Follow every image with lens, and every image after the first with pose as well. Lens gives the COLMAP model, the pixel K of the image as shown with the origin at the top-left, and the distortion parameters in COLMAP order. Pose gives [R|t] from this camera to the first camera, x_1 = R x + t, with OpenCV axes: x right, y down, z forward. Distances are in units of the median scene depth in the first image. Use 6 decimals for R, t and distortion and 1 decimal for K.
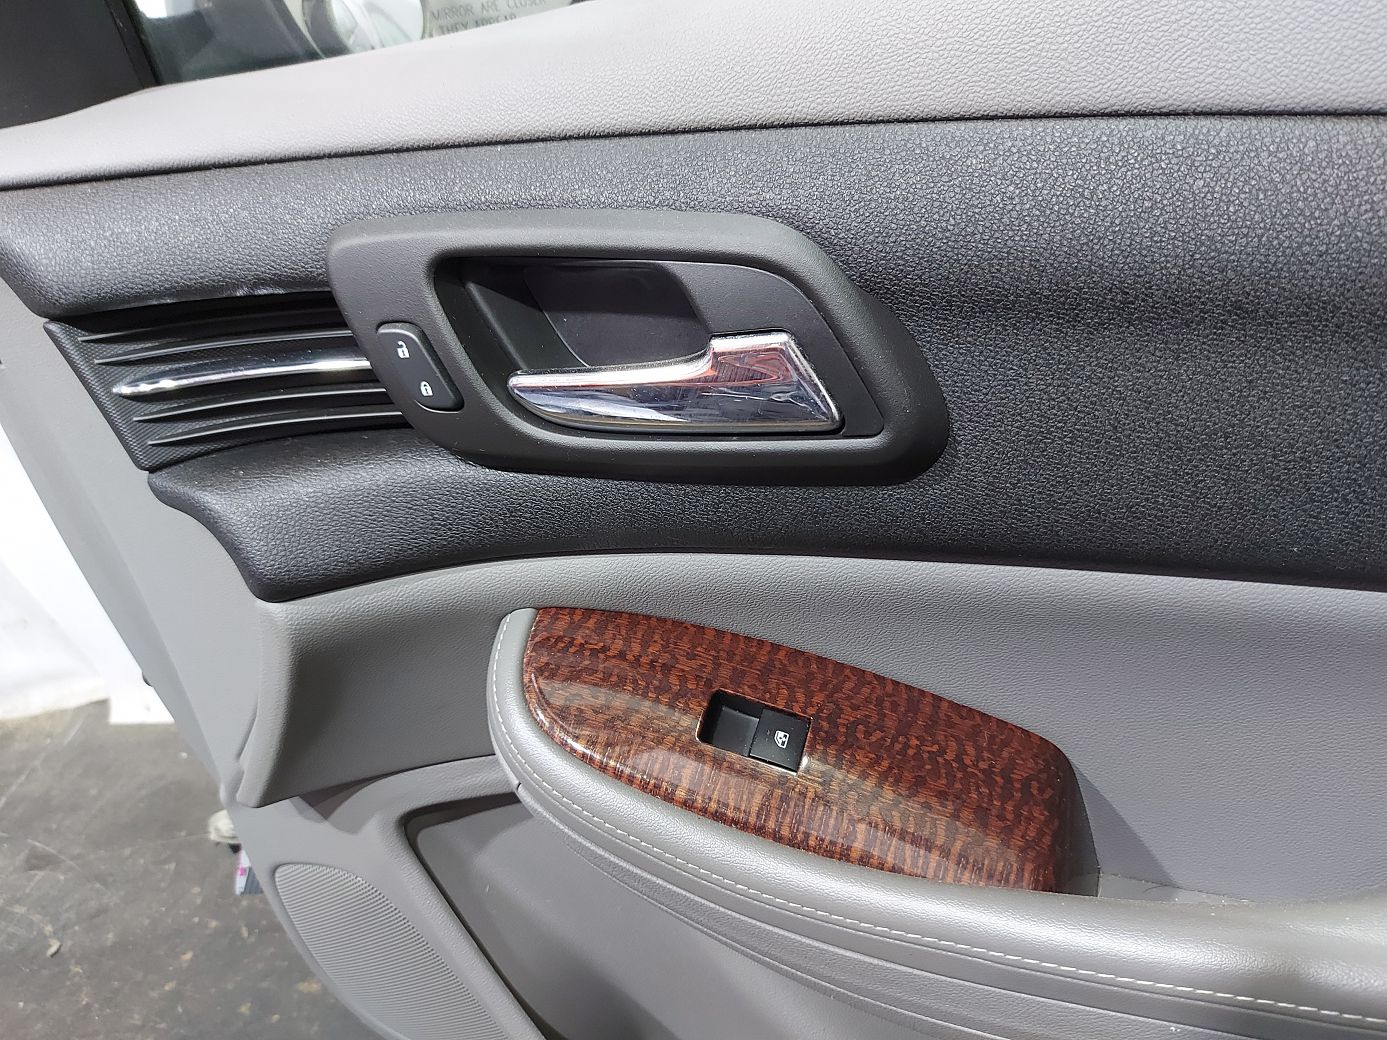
lens RADIAL K [[999.3, 0, 697.0], [0, 999.3, 519.4], [0, 0, 1]] dist [0.019914, -0.036883]
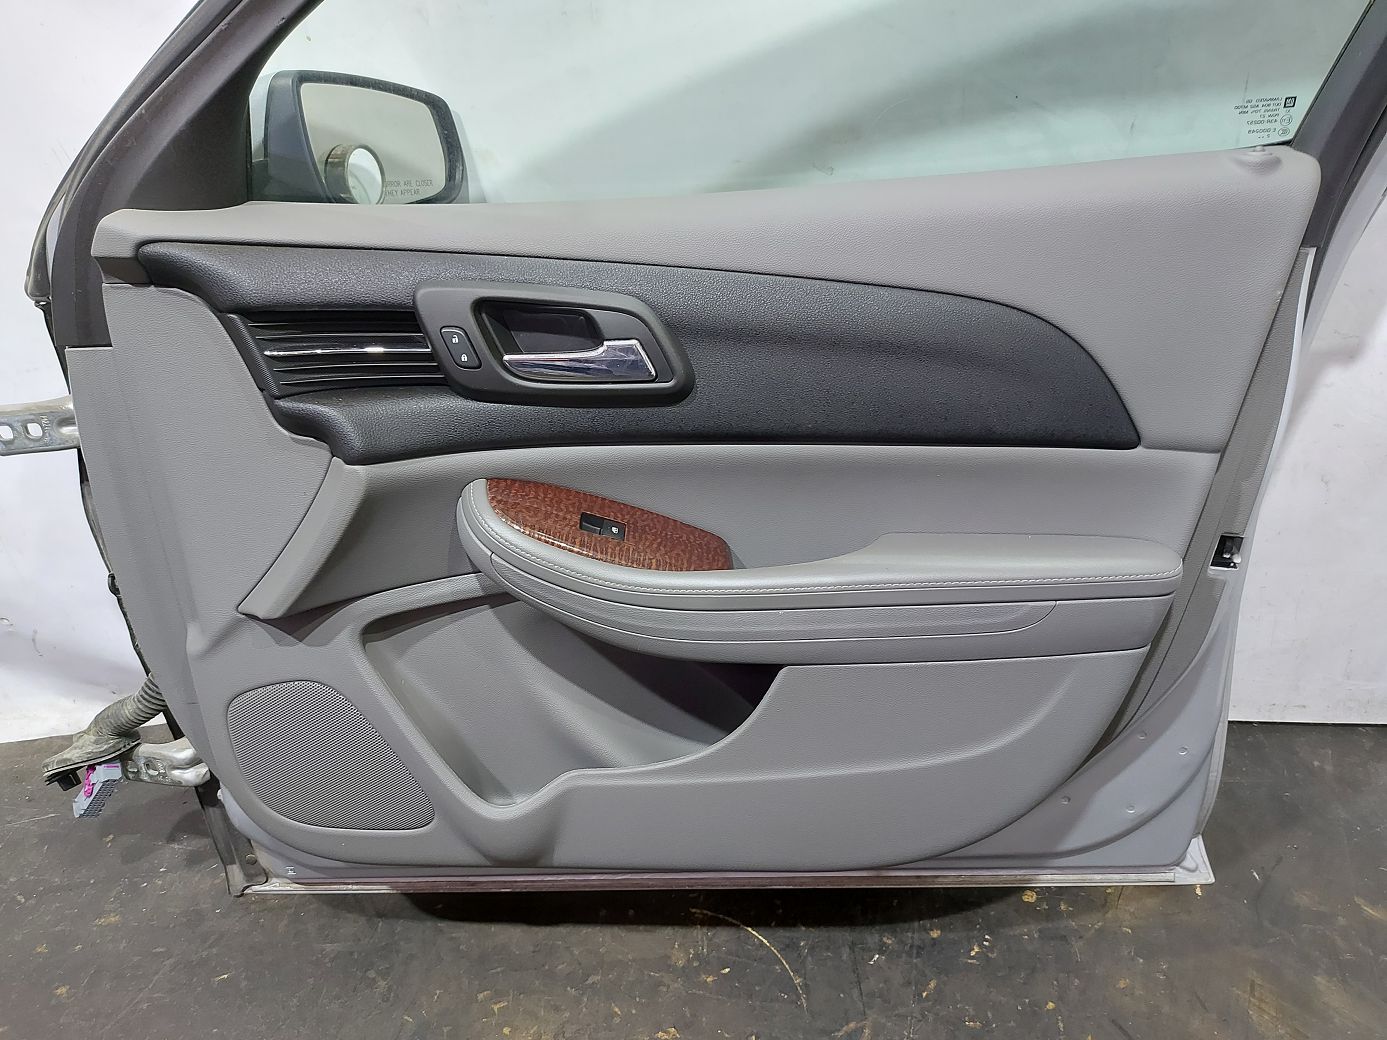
lens RADIAL K [[999.3, 0, 691.0], [0, 999.3, 528.8], [0, 0, 1]] dist [0.019914, -0.036883]
pose [[0.909350, 0.019326, 0.415582, -0.708682], [0.041678, 0.989663, -0.137221, 0.549408], [-0.413938, 0.142102, 0.899145, -1.095788]]
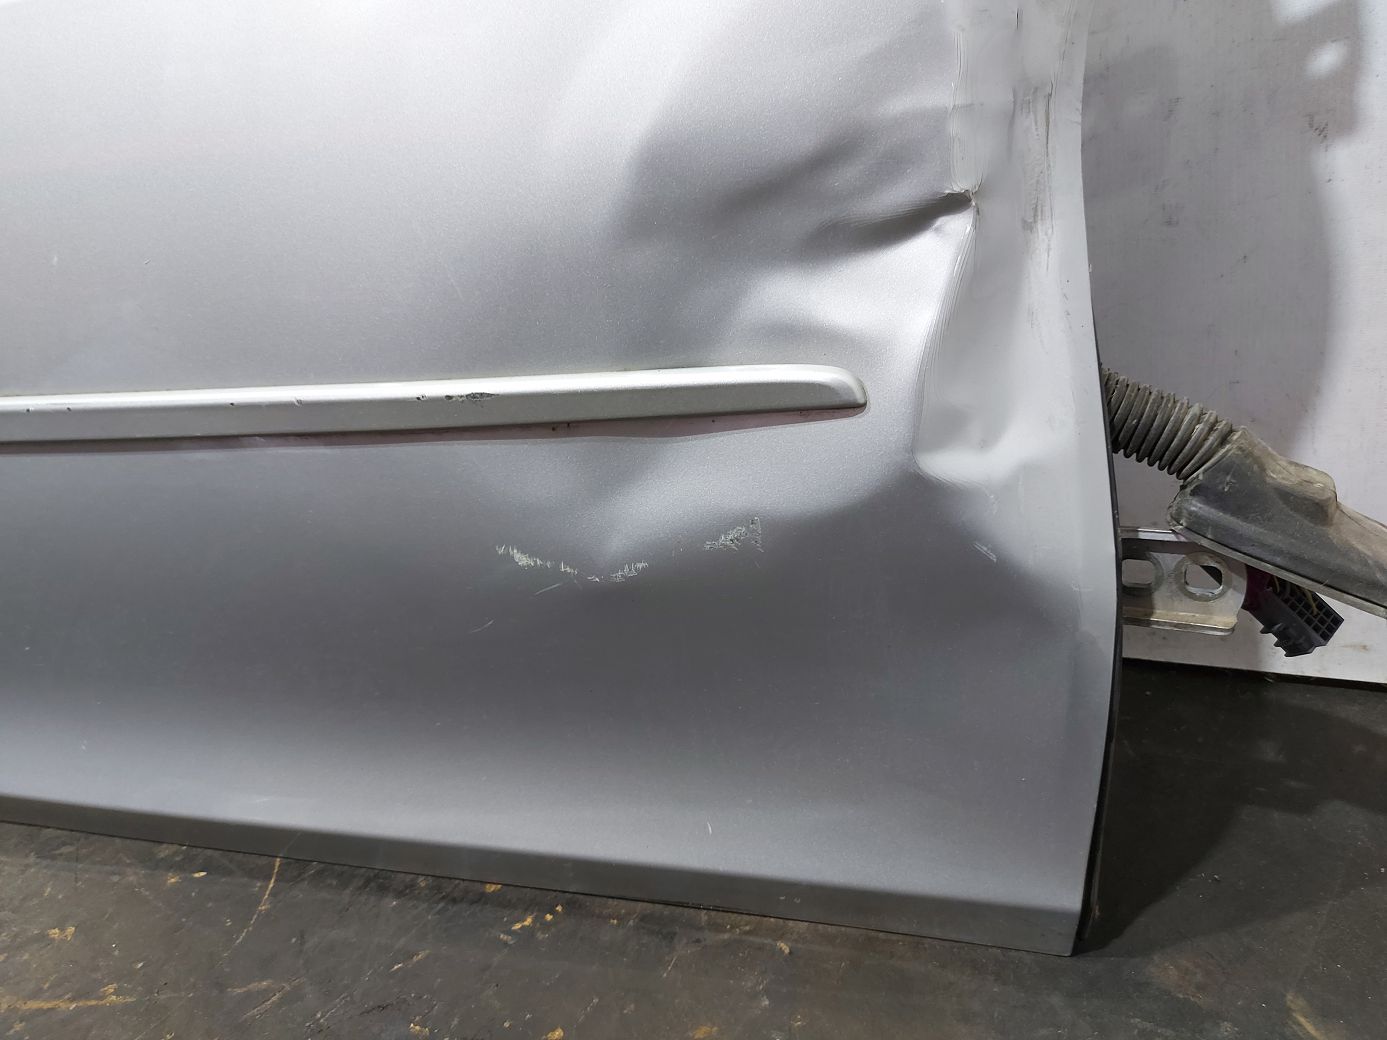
lens RADIAL K [[999.3, 0, 692.3], [0, 999.3, 521.6], [0, 0, 1]] dist [0.019914, -0.036883]
pose [[0.989493, 0.124915, 0.072800, 1.333875], [-0.109175, 0.975657, -0.190196, 1.023582], [-0.094786, 0.180249, 0.979043, -0.449360]]
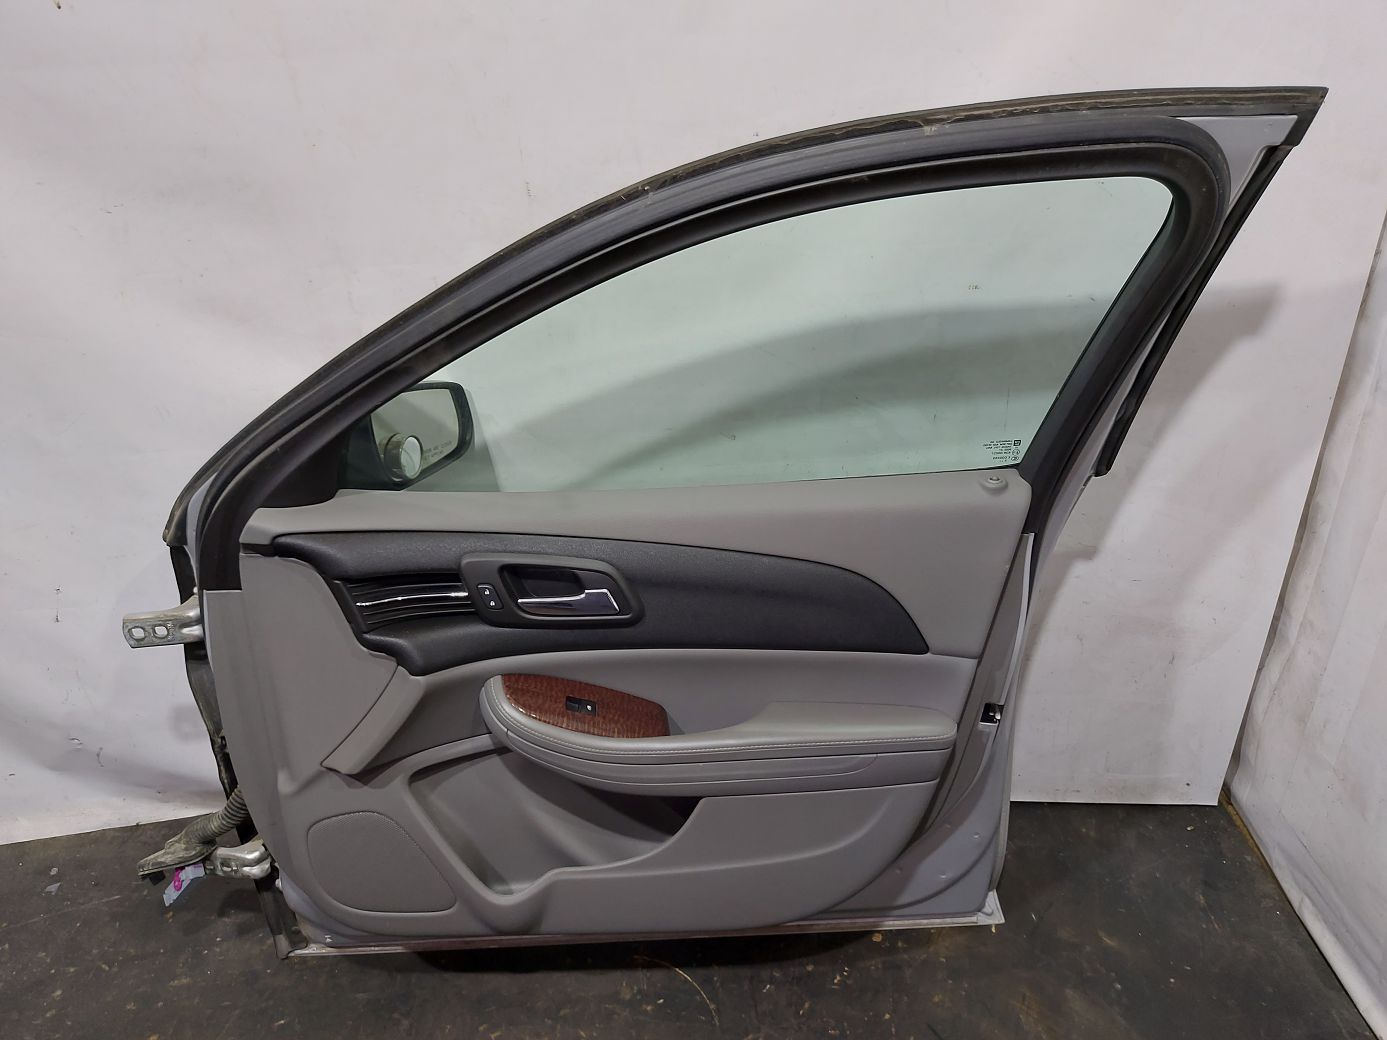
lens RADIAL K [[999.3, 0, 698.3], [0, 999.3, 520.1], [0, 0, 1]] dist [0.019914, -0.036883]
pose [[0.866822, 0.026563, 0.497909, -1.304702], [0.055897, 0.987108, -0.149975, 0.129051], [-0.495474, 0.157833, 0.854163, -2.155017]]
